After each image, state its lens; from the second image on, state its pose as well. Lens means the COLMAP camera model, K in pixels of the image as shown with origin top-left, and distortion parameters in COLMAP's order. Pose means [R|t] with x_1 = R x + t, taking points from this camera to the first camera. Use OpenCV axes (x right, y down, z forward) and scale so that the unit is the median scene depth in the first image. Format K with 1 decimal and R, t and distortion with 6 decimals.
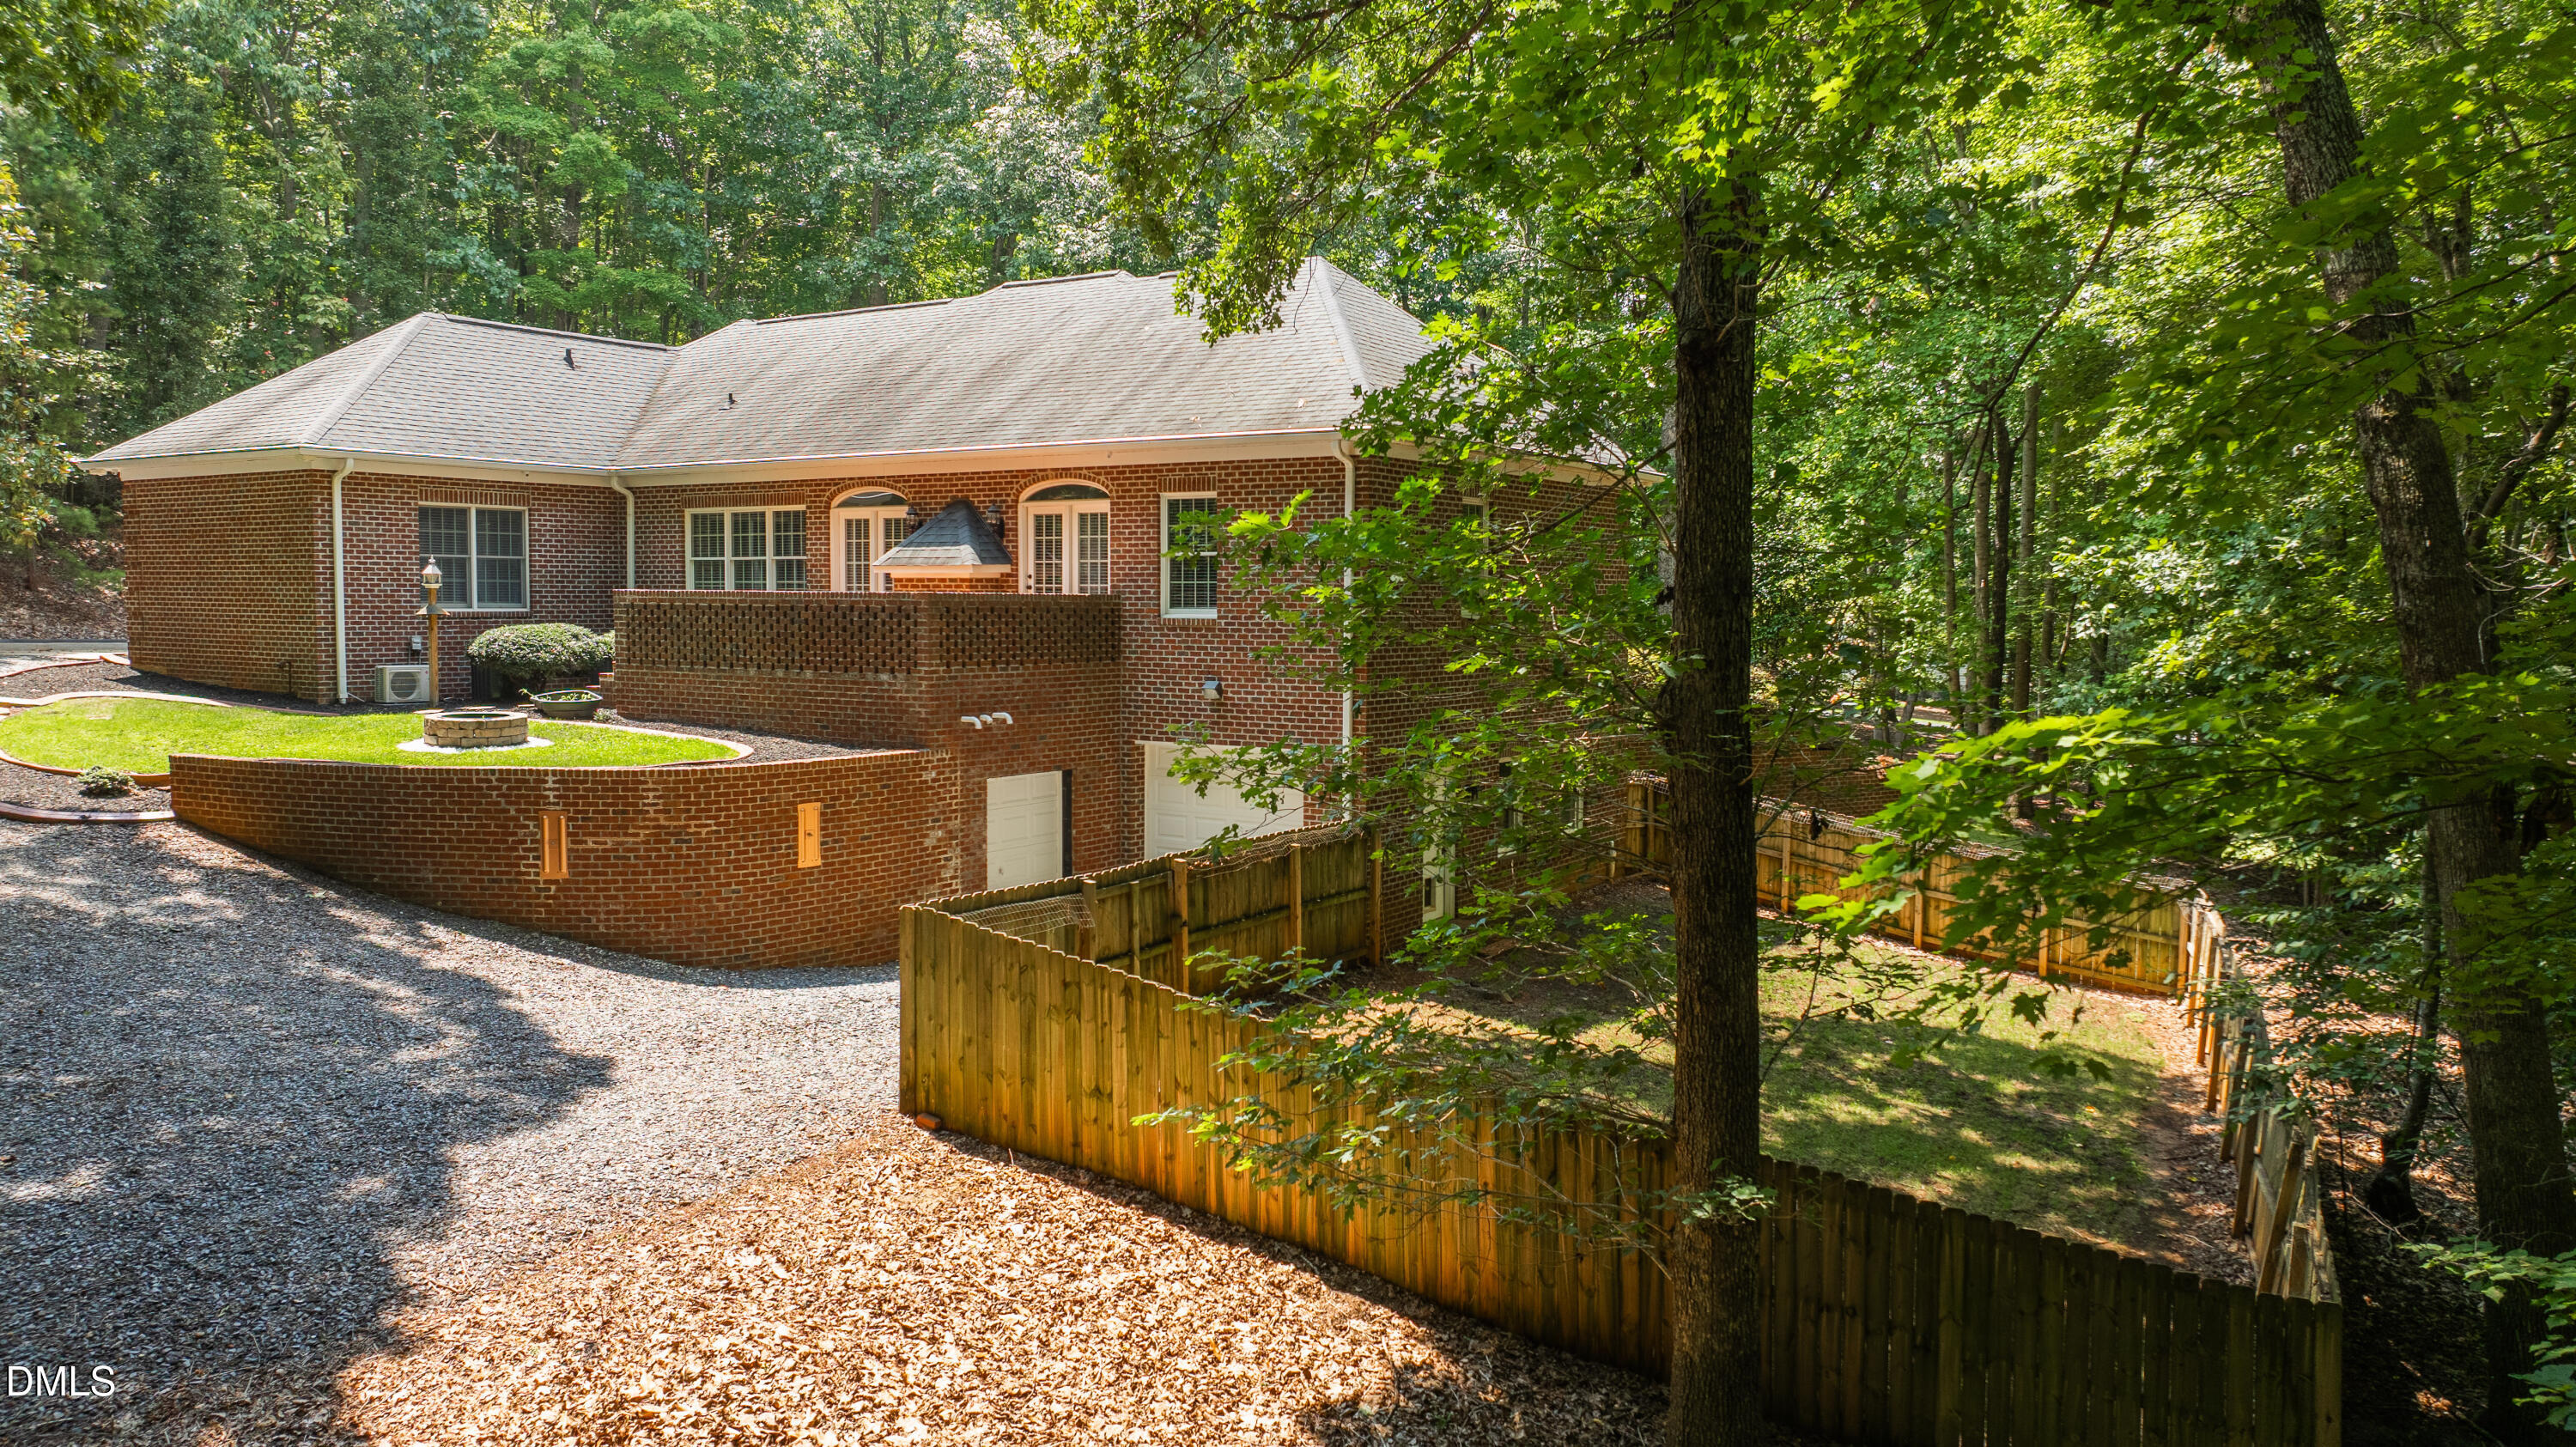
lens RADIAL K [[1868.9, 0, 1271.3], [0, 1868.9, 716.2], [0, 0, 1]] dist [-0.032336, 0.033533]
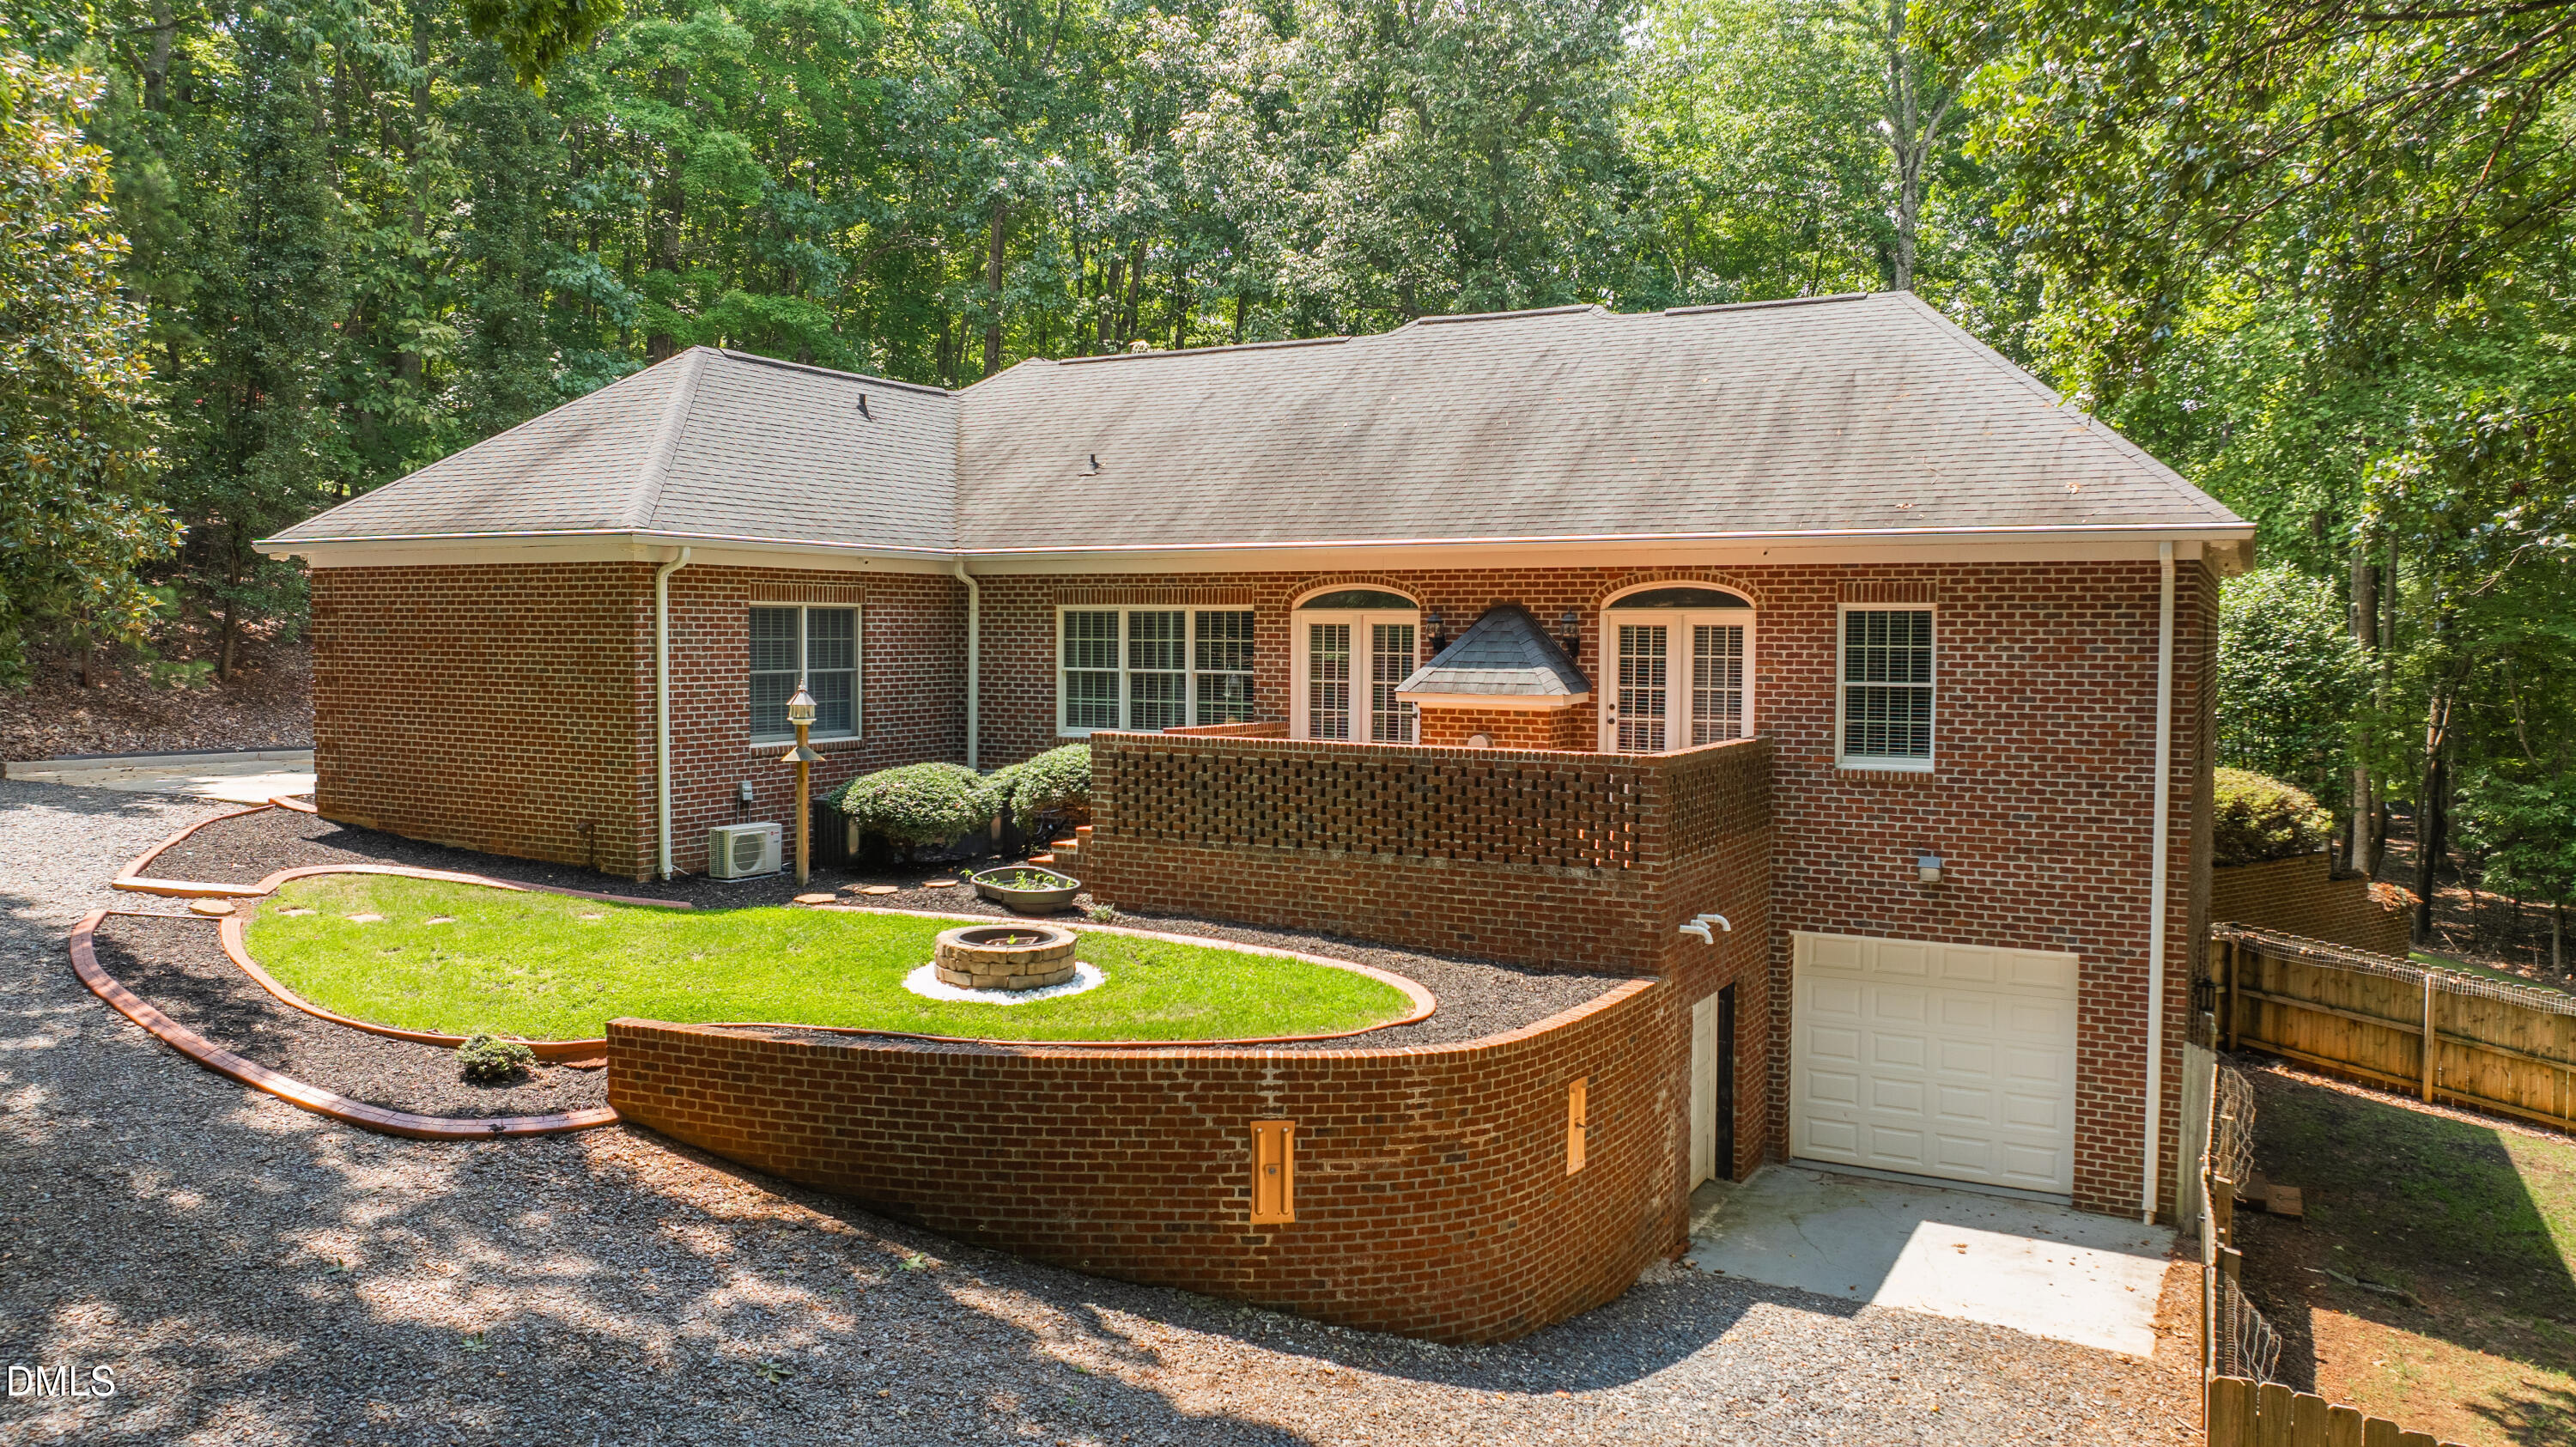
lens RADIAL K [[1868.9, 0, 1289.0], [0, 1868.9, 713.4], [0, 0, 1]] dist [-0.032336, 0.033533]
pose [[0.997235, -0.004170, 0.074192, -0.312774], [0.005498, 0.999828, -0.017713, -0.058827], [-0.074105, 0.018072, 0.997087, 0.250836]]
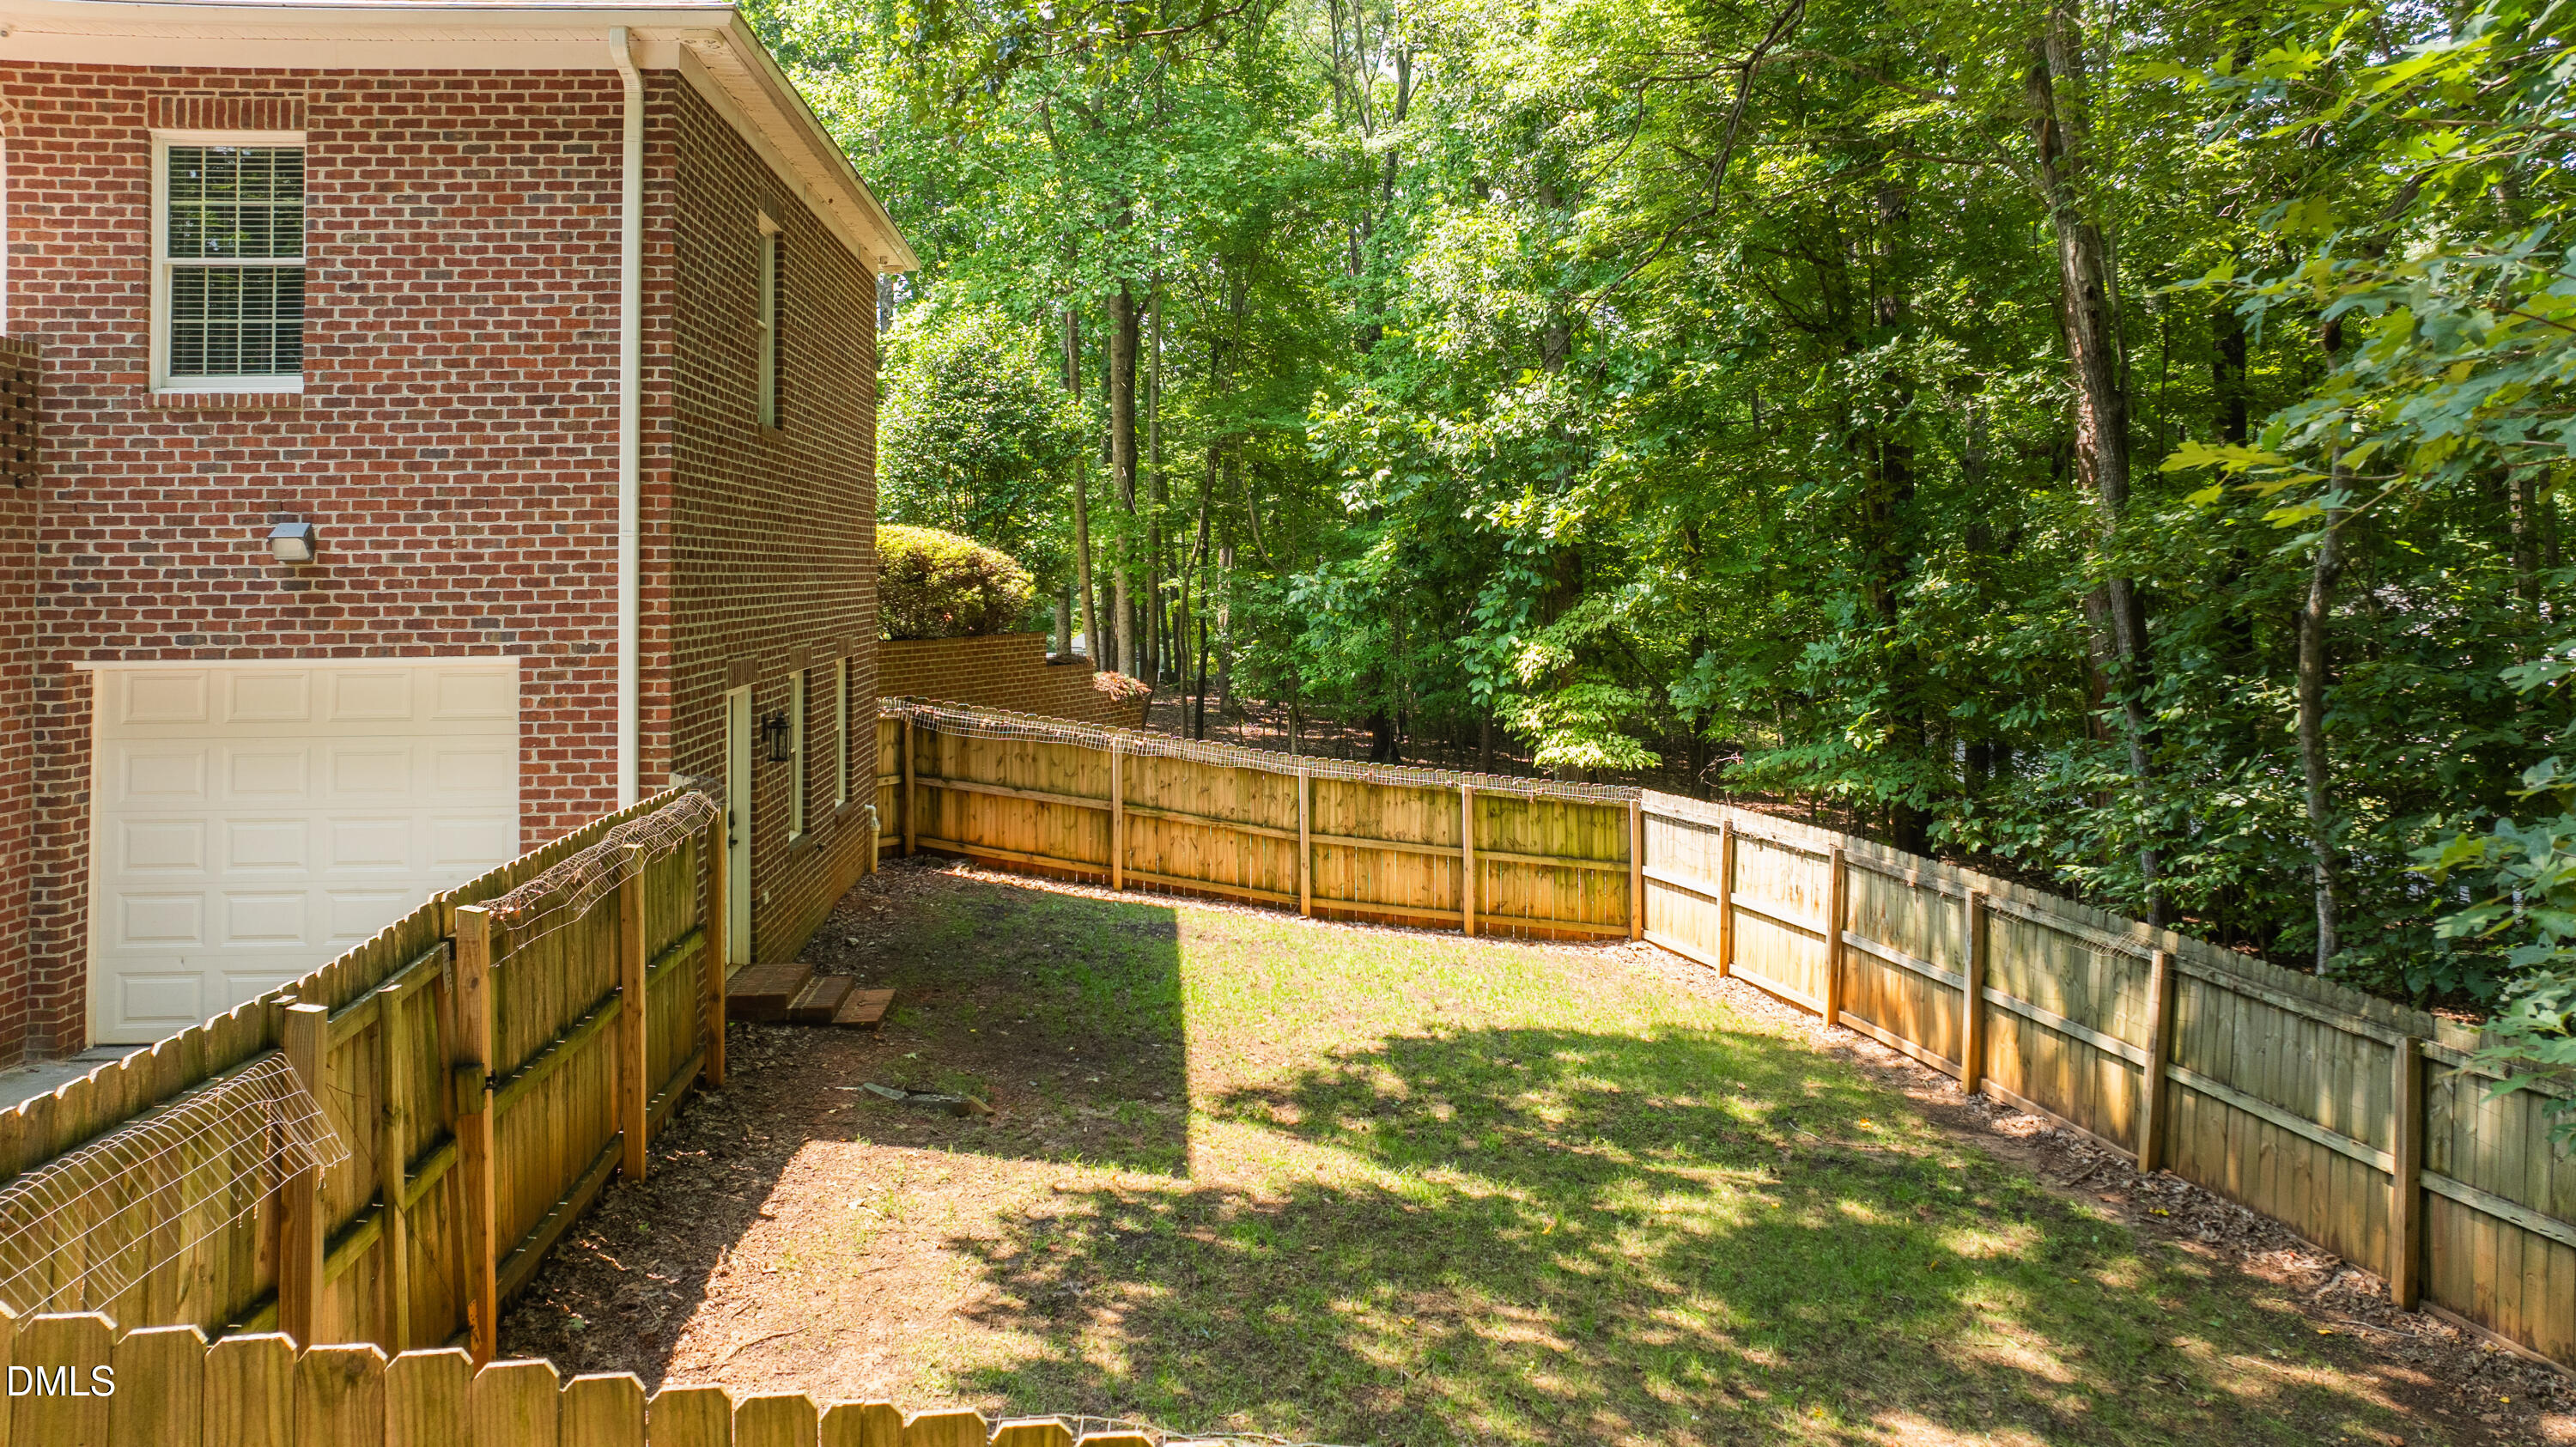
lens RADIAL K [[1868.9, 0, 1324.1], [0, 1868.9, 482.5], [0, 0, 1]] dist [-0.032336, 0.033533]
pose [[0.798252, 0.017040, 0.602083, -0.097077], [0.049660, 0.994335, -0.093981, 0.026046], [-0.600273, 0.104919, 0.792883, 0.426638]]
